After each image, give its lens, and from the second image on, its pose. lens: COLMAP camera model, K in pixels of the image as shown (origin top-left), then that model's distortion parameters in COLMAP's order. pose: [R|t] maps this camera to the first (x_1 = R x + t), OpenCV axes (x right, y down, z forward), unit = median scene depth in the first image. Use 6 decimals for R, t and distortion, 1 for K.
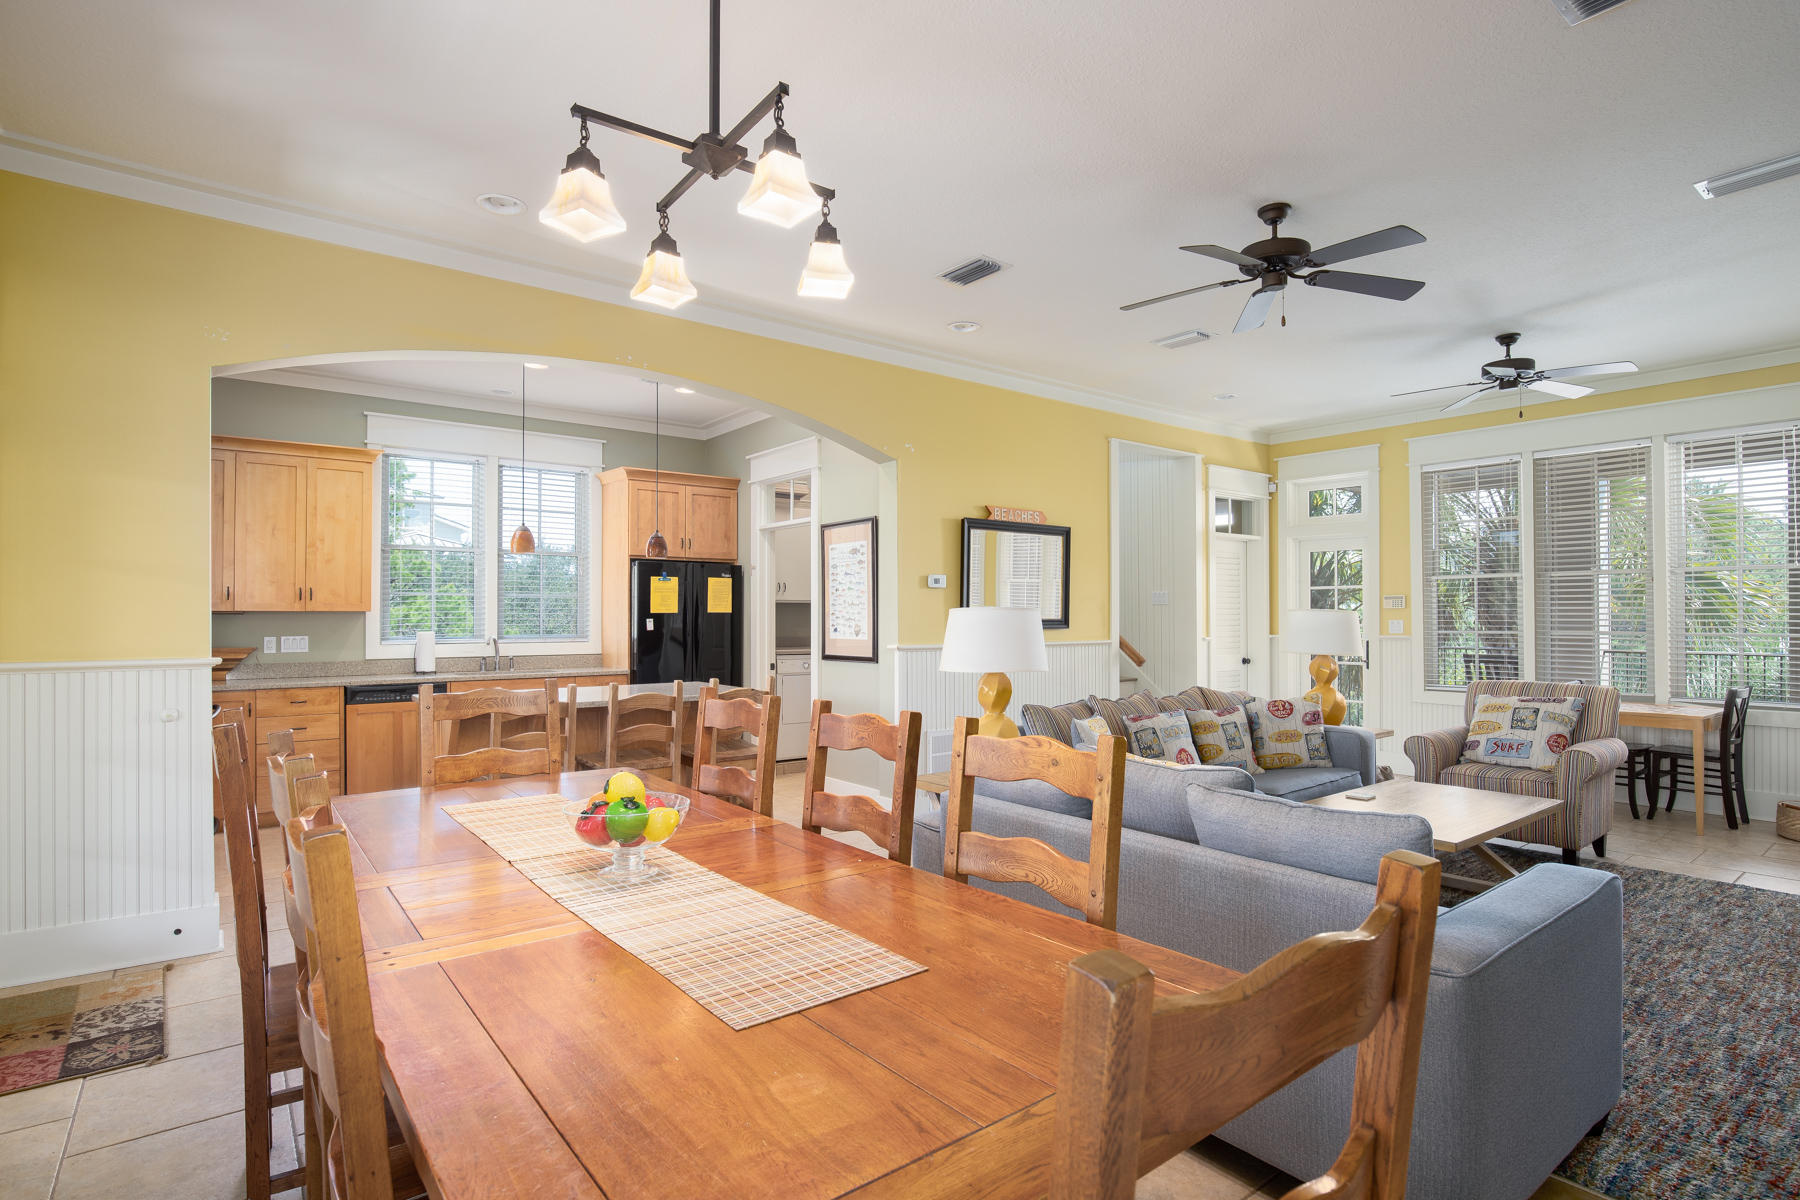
lens RADIAL K [[887.8, 0, 898.1], [0, 887.8, 623.2], [0, 0, 1]] dist [-0.004236, -0.000502]
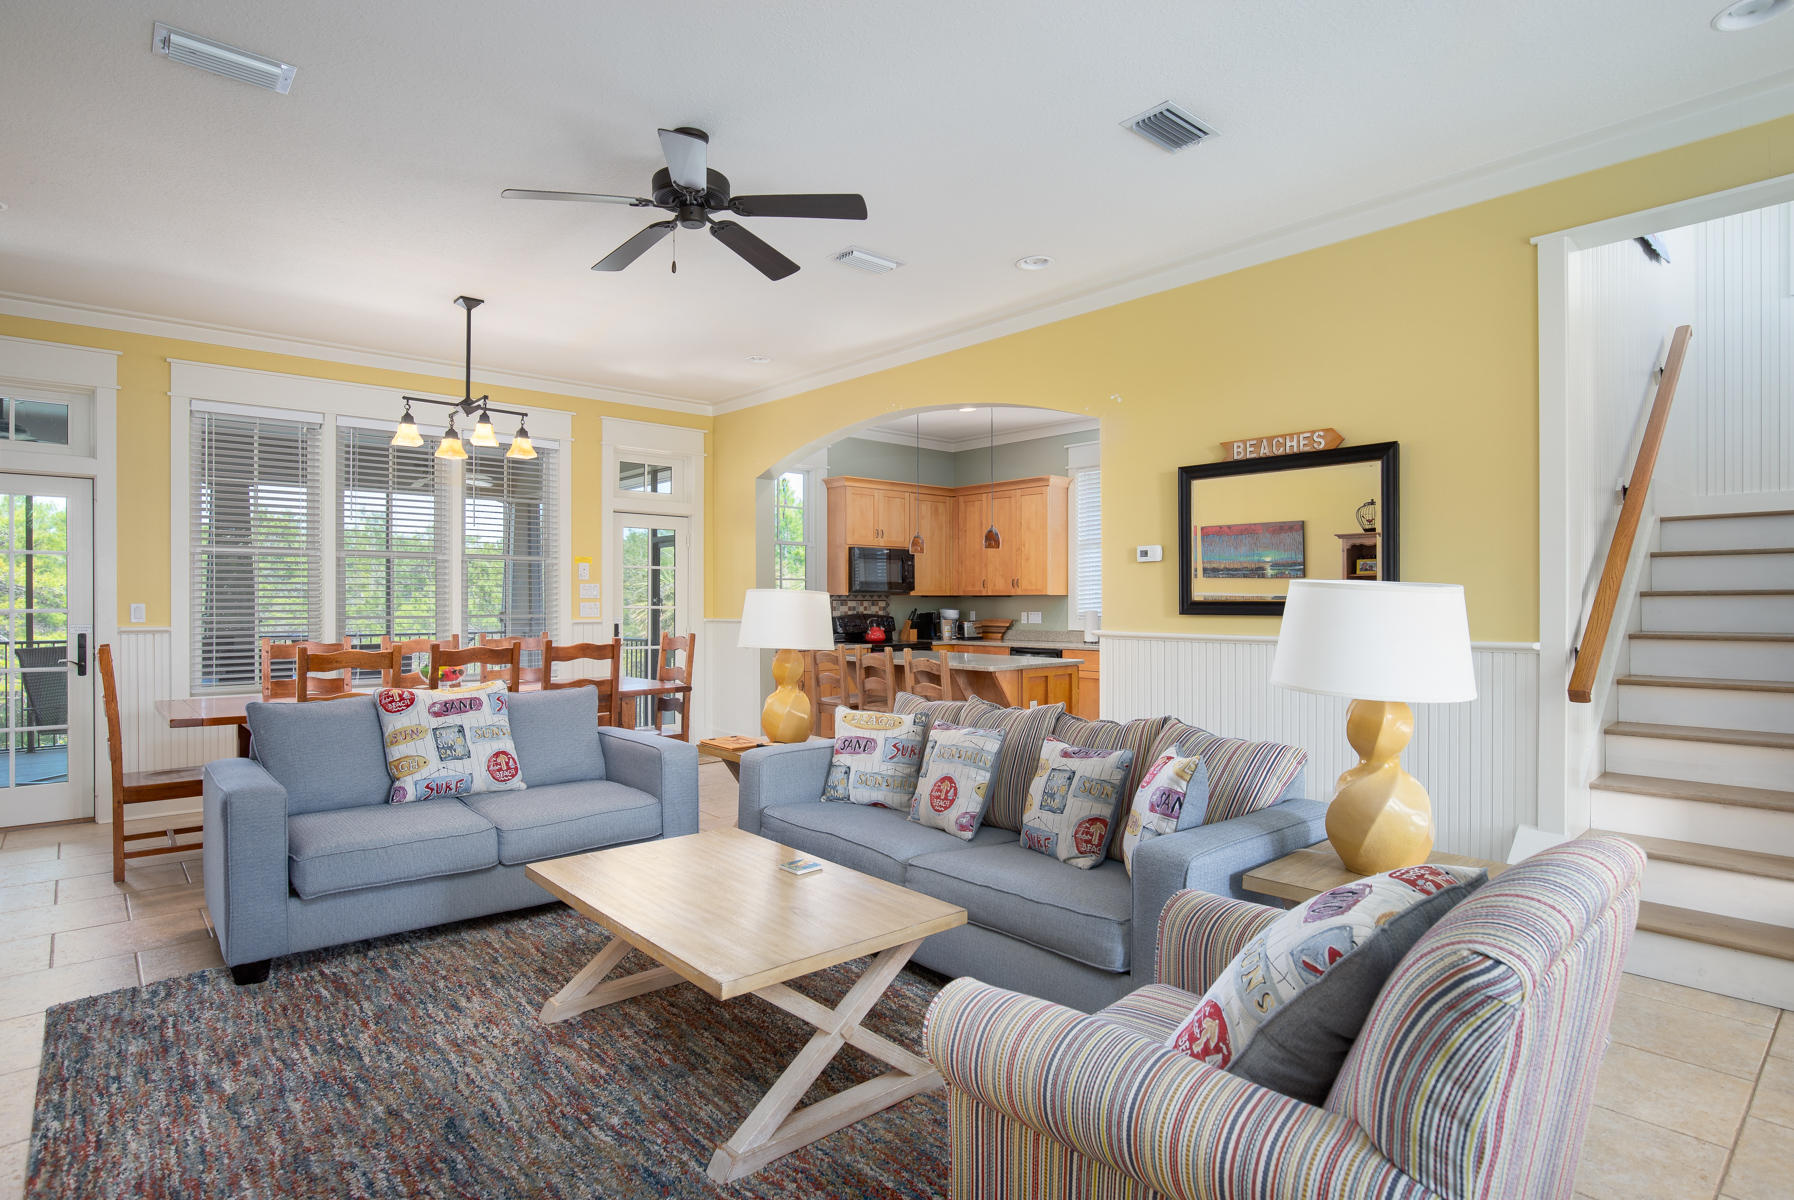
lens RADIAL K [[929.0, 0, 897.0], [0, 929.0, 600.0], [0, 0, 1]] dist [-0.001047, 0.000022]
pose [[0.060551, 0.000643, -0.998165, 0.711190], [-0.005482, 0.999985, 0.000311, -0.003841], [0.998150, 0.005454, 0.060554, 0.601615]]
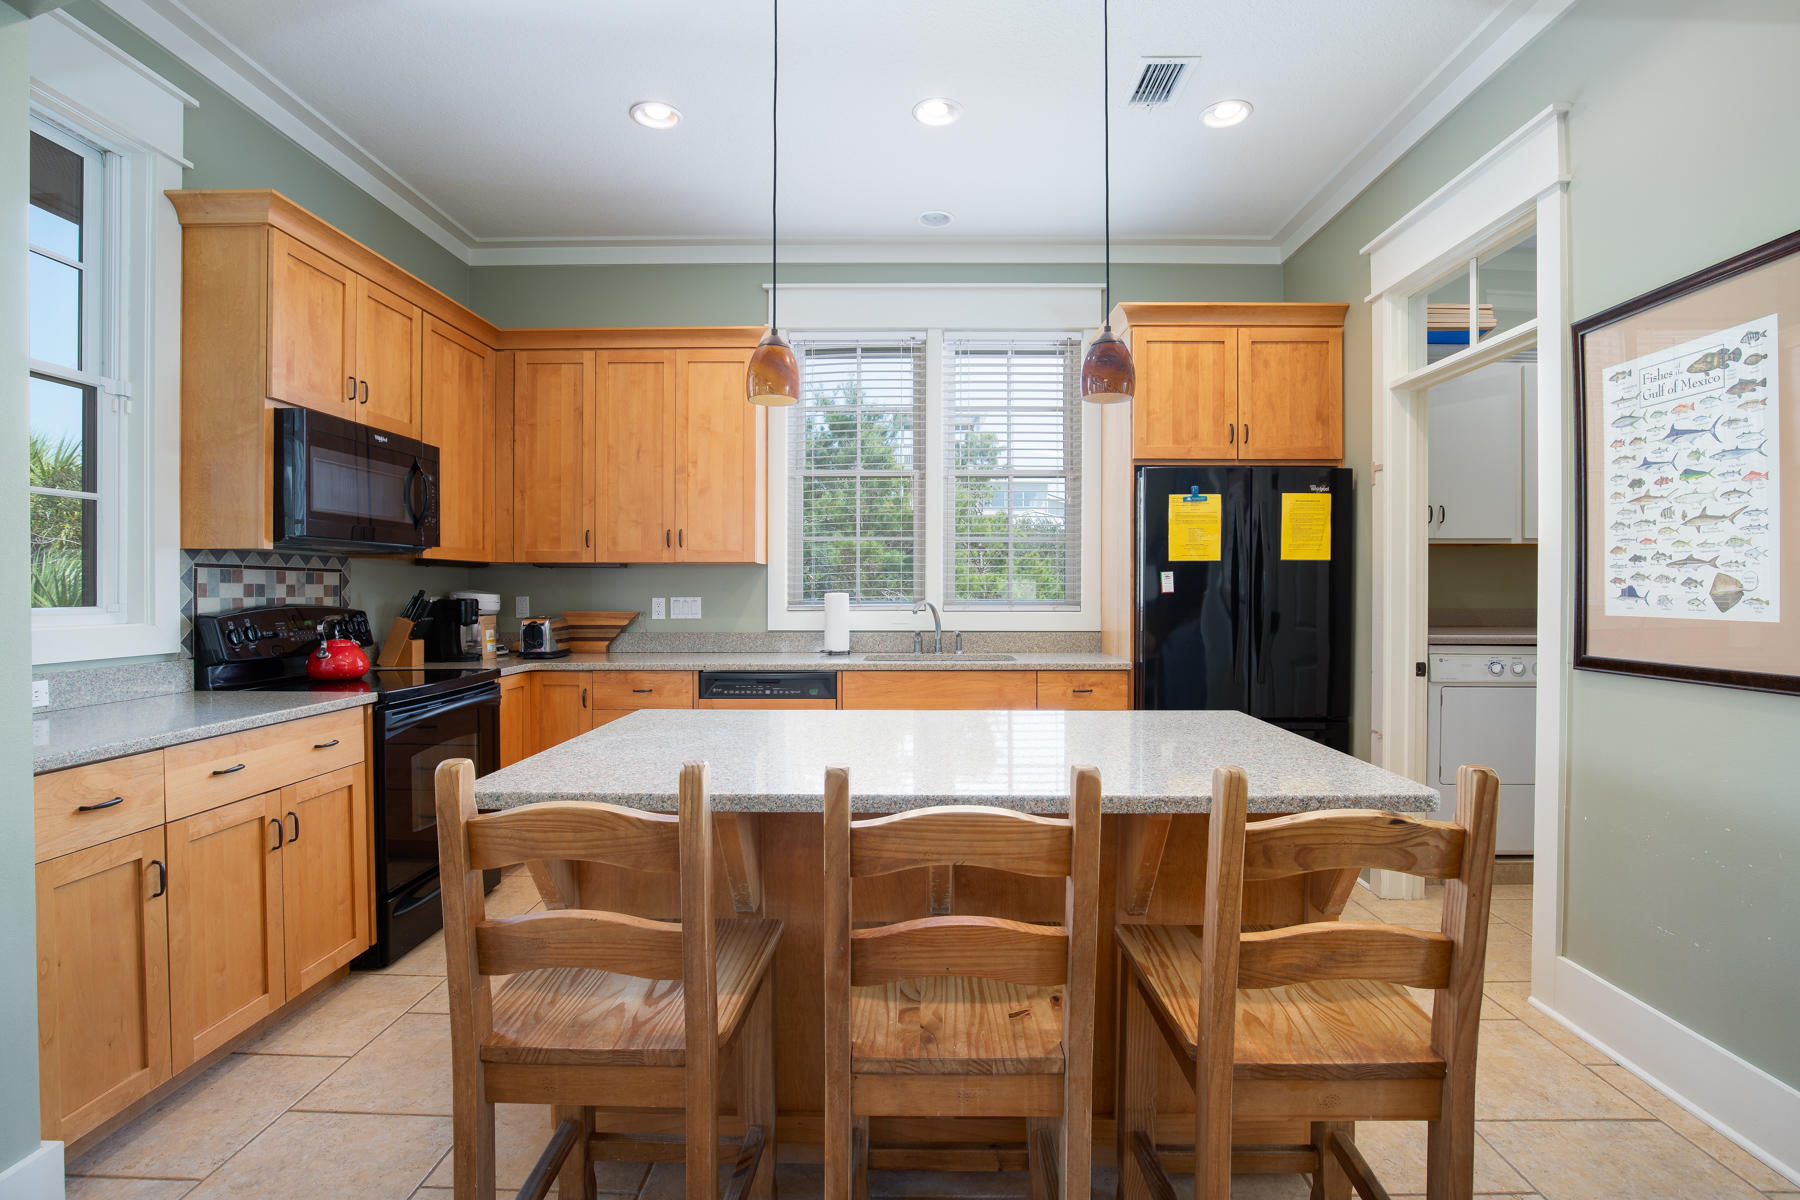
lens RADIAL K [[824.0, 0, 909.6], [0, 824.0, 594.1], [0, 0, 1]] dist [-0.024160, 0.000381]
pose [[0.780460, 0.005575, -0.625181, -0.085951], [-0.004593, 0.999984, 0.003183, 0.007915], [0.625189, 0.000387, 0.780473, 0.504879]]
